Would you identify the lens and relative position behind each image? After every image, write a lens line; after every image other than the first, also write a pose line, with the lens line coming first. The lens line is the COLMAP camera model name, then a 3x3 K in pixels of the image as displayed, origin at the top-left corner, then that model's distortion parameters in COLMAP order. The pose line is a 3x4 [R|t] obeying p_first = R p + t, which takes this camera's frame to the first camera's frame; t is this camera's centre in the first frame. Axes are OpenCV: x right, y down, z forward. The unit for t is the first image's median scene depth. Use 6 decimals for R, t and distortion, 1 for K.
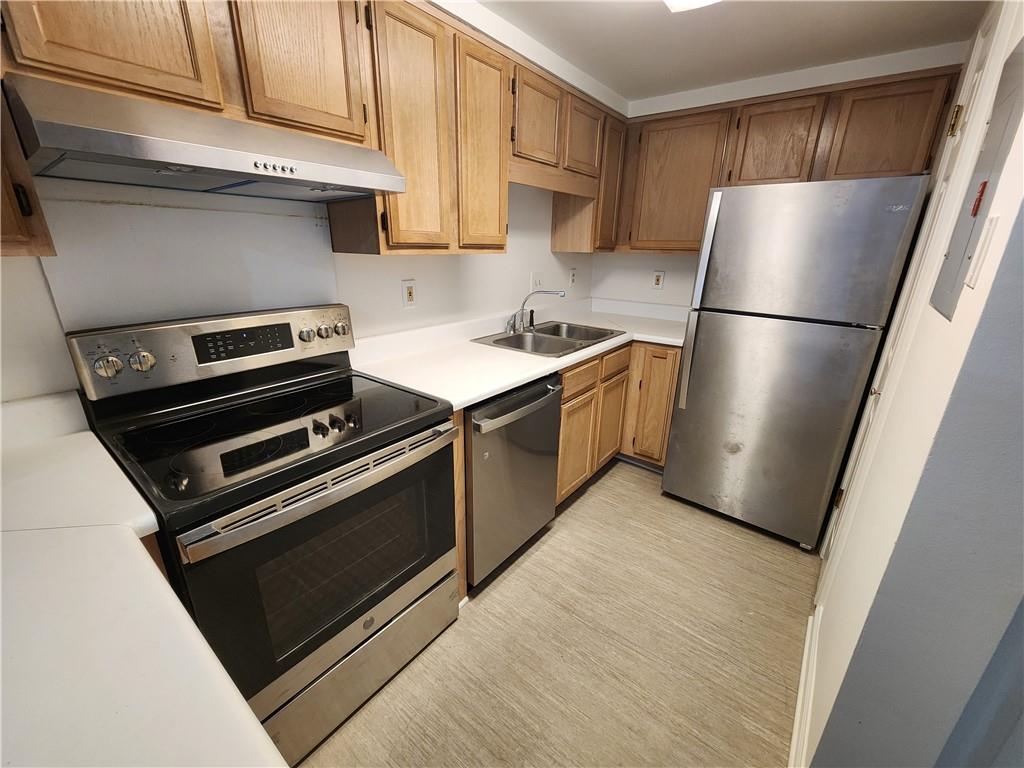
lens RADIAL K [[413.4, 0, 512.8], [0, 413.4, 387.4], [0, 0, 1]] dist [-0.000528, 0.000848]
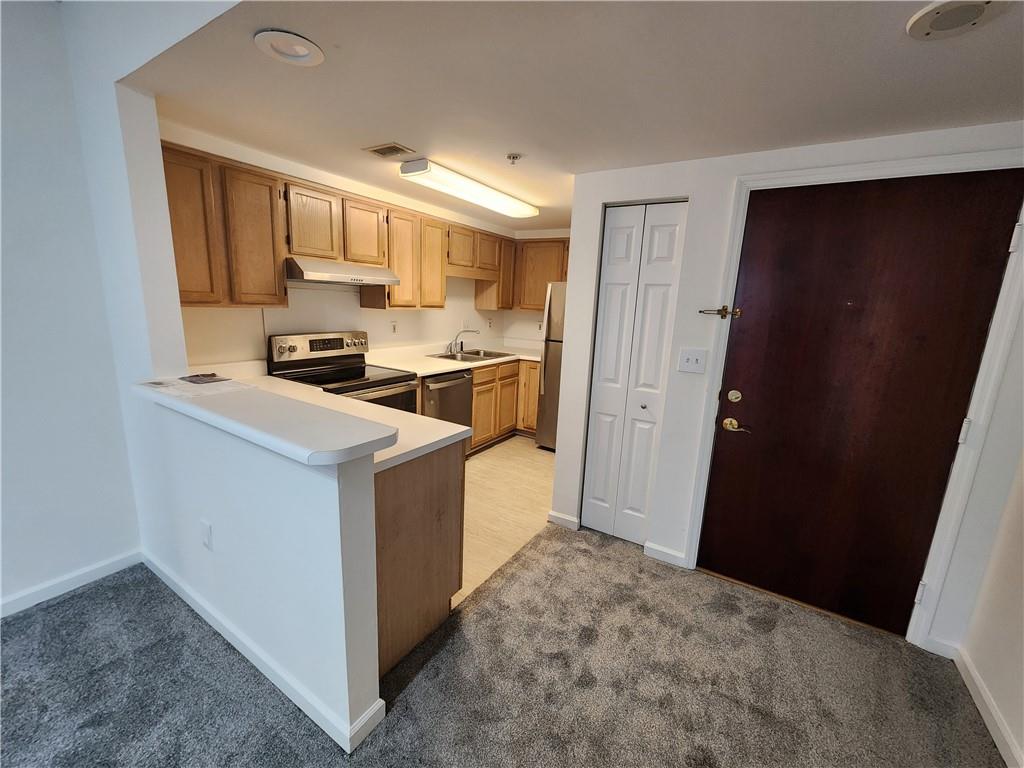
lens RADIAL K [[413.4, 0, 514.3], [0, 413.4, 382.9], [0, 0, 1]] dist [-0.000528, 0.000848]
pose [[0.993706, 0.005770, 0.111868, 0.094151], [0.009139, 0.991167, -0.132308, 0.279152], [-0.111643, 0.132497, 0.984876, -0.914423]]
